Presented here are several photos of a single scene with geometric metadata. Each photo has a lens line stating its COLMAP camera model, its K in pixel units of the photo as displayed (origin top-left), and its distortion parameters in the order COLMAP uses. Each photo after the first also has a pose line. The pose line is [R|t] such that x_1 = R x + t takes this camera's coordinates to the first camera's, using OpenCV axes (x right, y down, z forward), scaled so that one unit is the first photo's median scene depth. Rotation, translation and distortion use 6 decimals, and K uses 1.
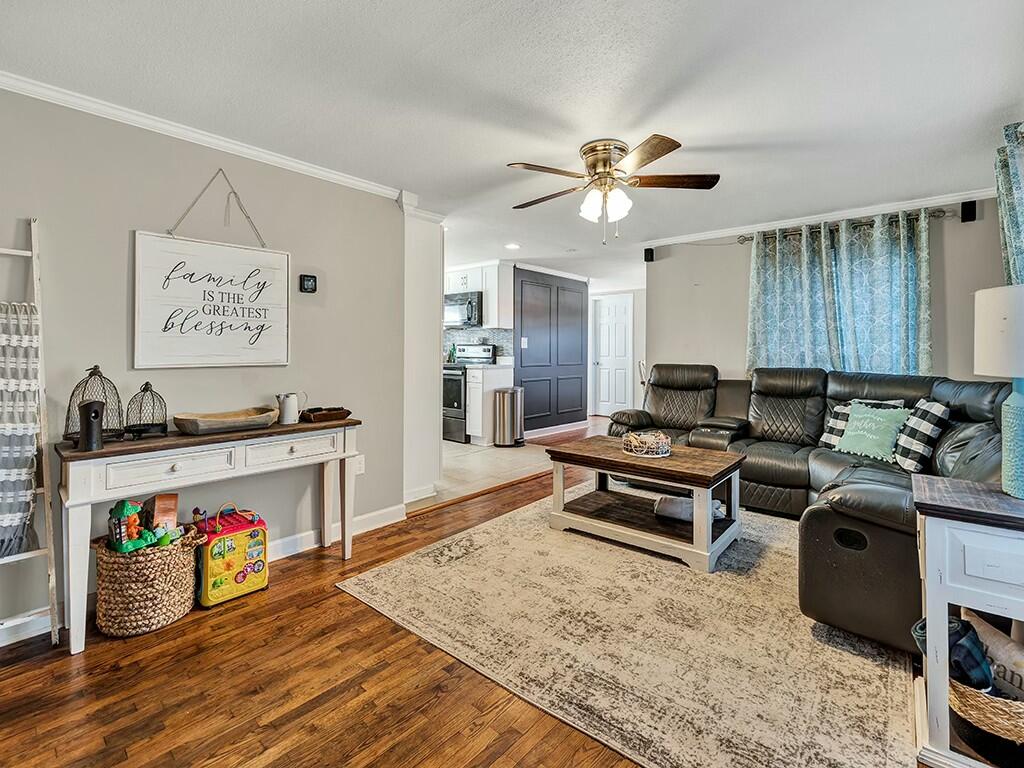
lens RADIAL K [[476.3, 0, 508.9], [0, 476.3, 324.3], [0, 0, 1]] dist [0.001021, 0.001128]
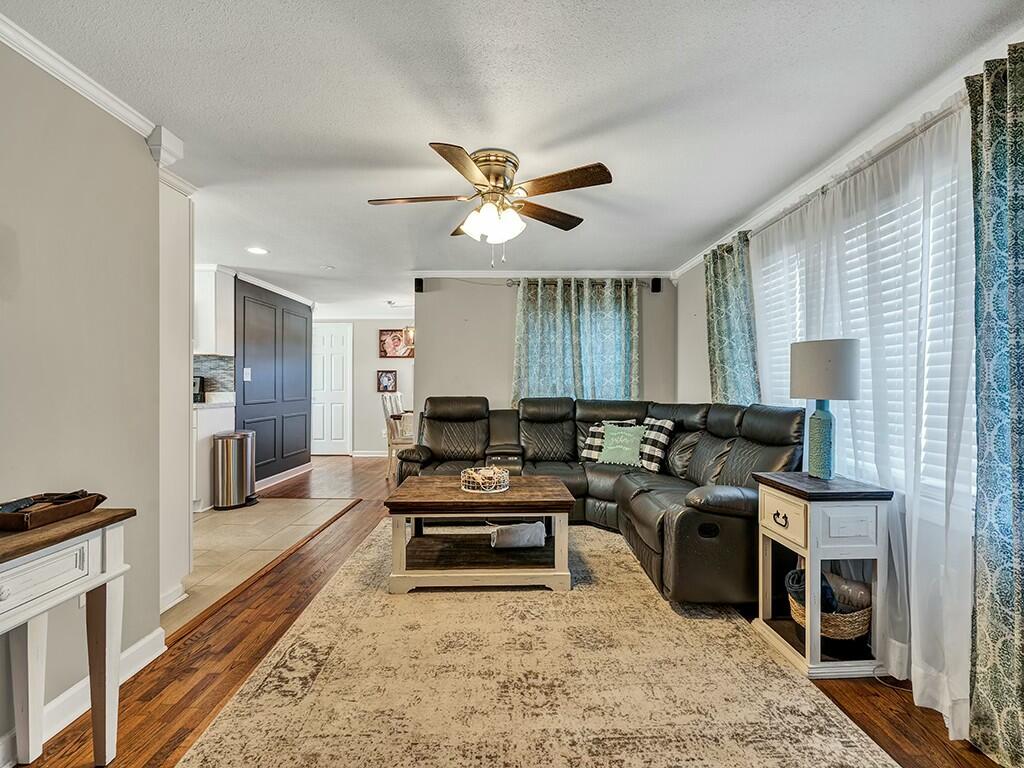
lens RADIAL K [[462.4, 0, 513.6], [0, 462.4, 372.4], [0, 0, 1]] dist [-0.000916, 0.001738]
pose [[0.751123, 0.010971, 0.660071, -0.261072], [-0.031596, 0.999314, 0.019345, 0.011100], [-0.659406, -0.035386, 0.750954, 0.227858]]
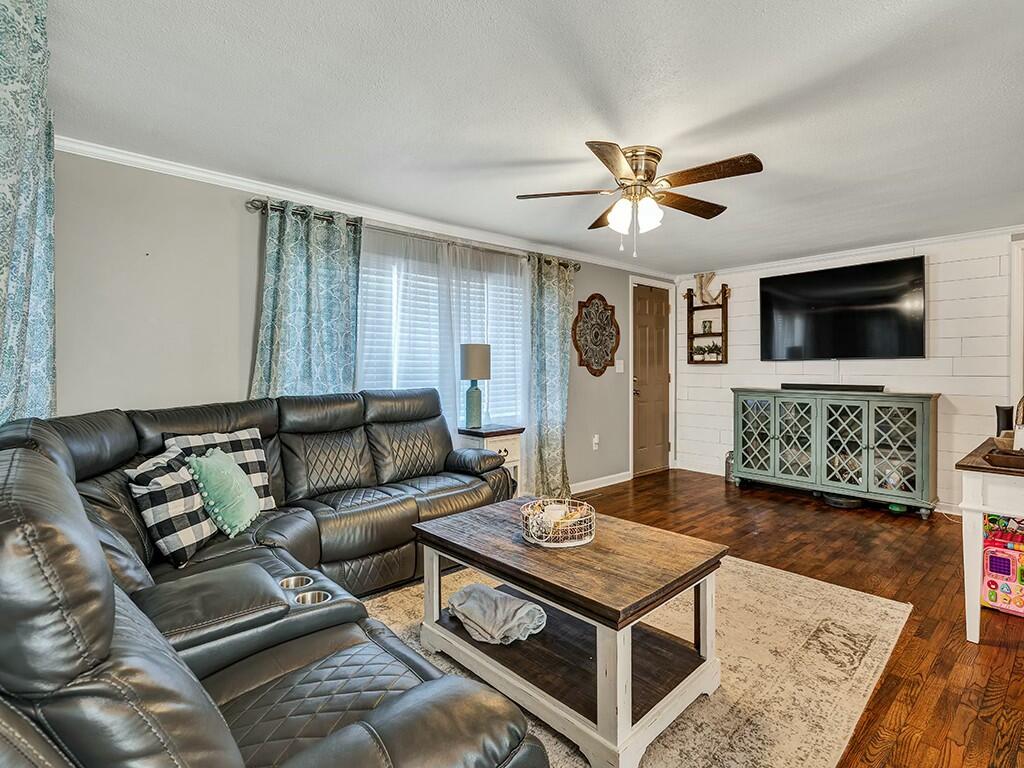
lens RADIAL K [[500.0, 0, 512.5], [0, 500.0, 372.0], [0, 0, 1]] dist [0.000110, -0.000014]
pose [[-0.992537, -0.002568, 0.121917, 0.228908], [-0.008545, 0.998785, -0.048529, 0.078472], [-0.121644, -0.049209, -0.991353, 1.452399]]
